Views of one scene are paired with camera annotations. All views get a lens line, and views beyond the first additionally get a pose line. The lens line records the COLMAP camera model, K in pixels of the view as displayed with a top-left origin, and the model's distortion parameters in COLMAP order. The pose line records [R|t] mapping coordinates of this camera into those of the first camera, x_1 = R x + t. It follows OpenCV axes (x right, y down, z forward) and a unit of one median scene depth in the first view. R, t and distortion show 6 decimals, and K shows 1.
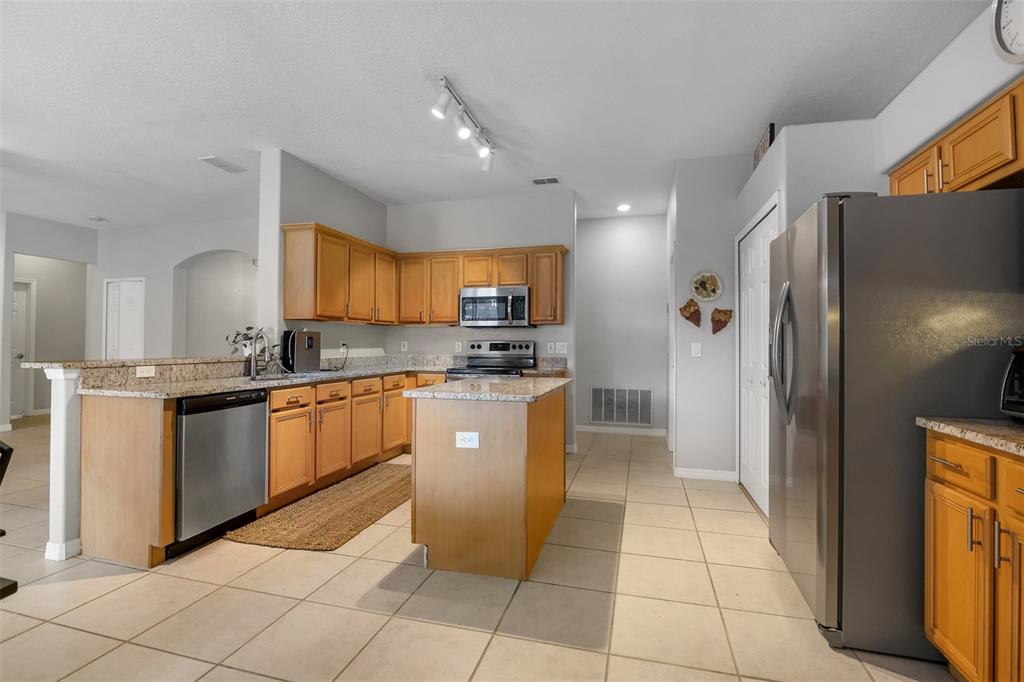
lens RADIAL K [[473.3, 0, 514.8], [0, 473.3, 333.5], [0, 0, 1]] dist [-0.016866, -0.000442]
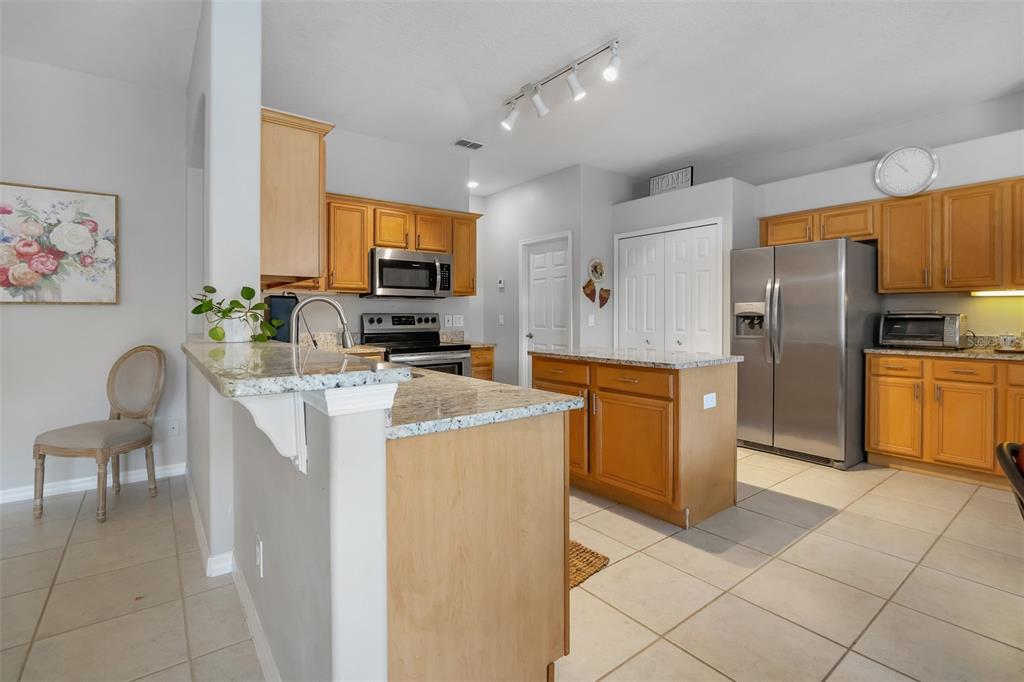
lens RADIAL K [[472.9, 0, 517.4], [0, 472.9, 319.8], [0, 0, 1]] dist [-0.018259, -0.000341]
pose [[0.603154, -0.010741, 0.797552, -0.841311], [-0.012068, 0.999672, 0.022589, 0.007765], [-0.797533, -0.023249, 0.602827, 0.458908]]
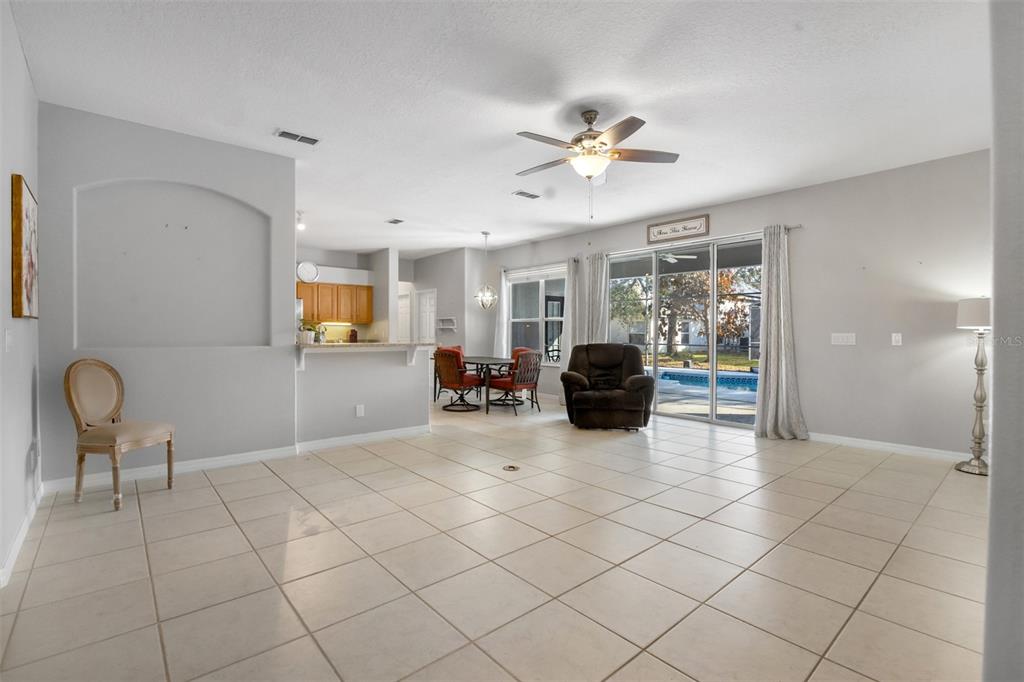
lens RADIAL K [[468.7, 0, 510.5], [0, 468.7, 337.7], [0, 0, 1]] dist [-0.017770, 0.000011]
pose [[-0.828573, -0.018745, 0.559568, -1.777642], [-0.022276, 0.999752, 0.000506, 0.016715], [-0.559438, -0.012046, -0.828785, 1.824738]]
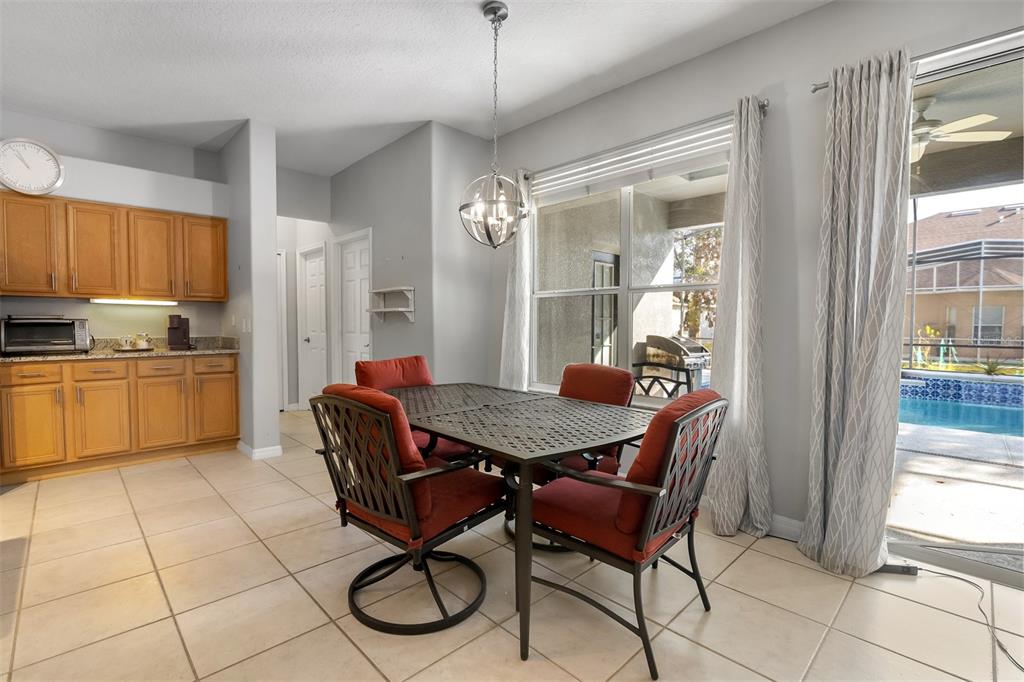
lens RADIAL K [[467.7, 0, 505.4], [0, 467.7, 340.5], [0, 0, 1]] dist [-0.012032, -0.000304]
pose [[-0.856854, -0.032005, 0.514565, -0.861910], [-0.021100, 0.999412, 0.027025, 0.006887], [-0.515128, 0.012299, -0.857025, 0.710823]]
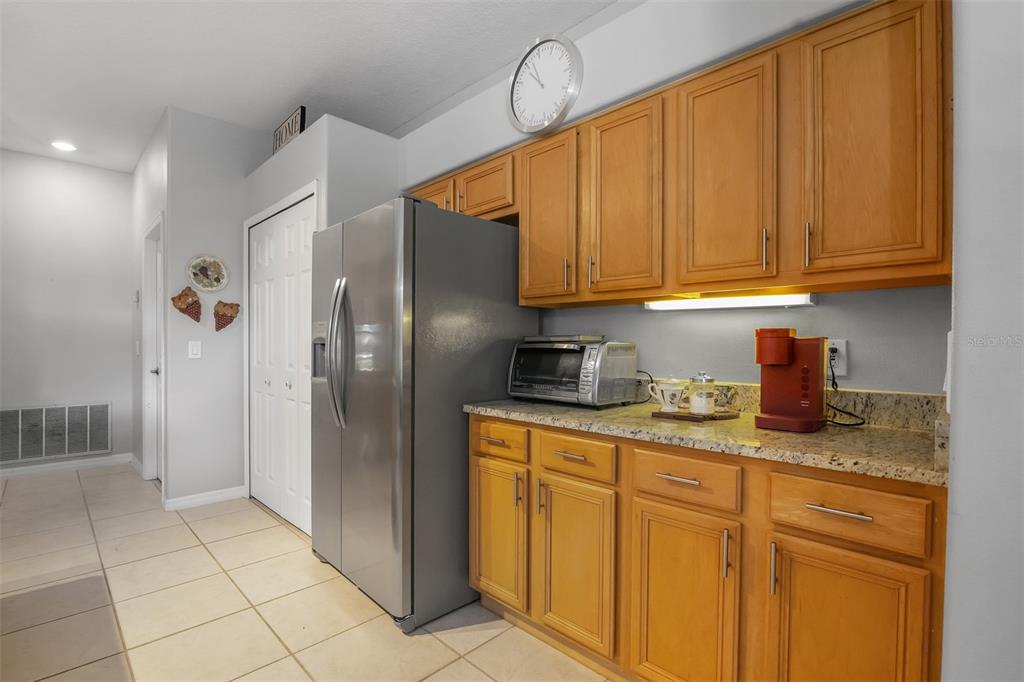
lens RADIAL K [[470.5, 0, 503.0], [0, 470.5, 348.6], [0, 0, 1]] dist [-0.018181, -0.000105]
pose [[0.503690, -0.015080, 0.863753, -0.051289], [-0.016429, 0.999500, 0.027030, 0.001907], [-0.863728, -0.027805, 0.503191, 0.152030]]
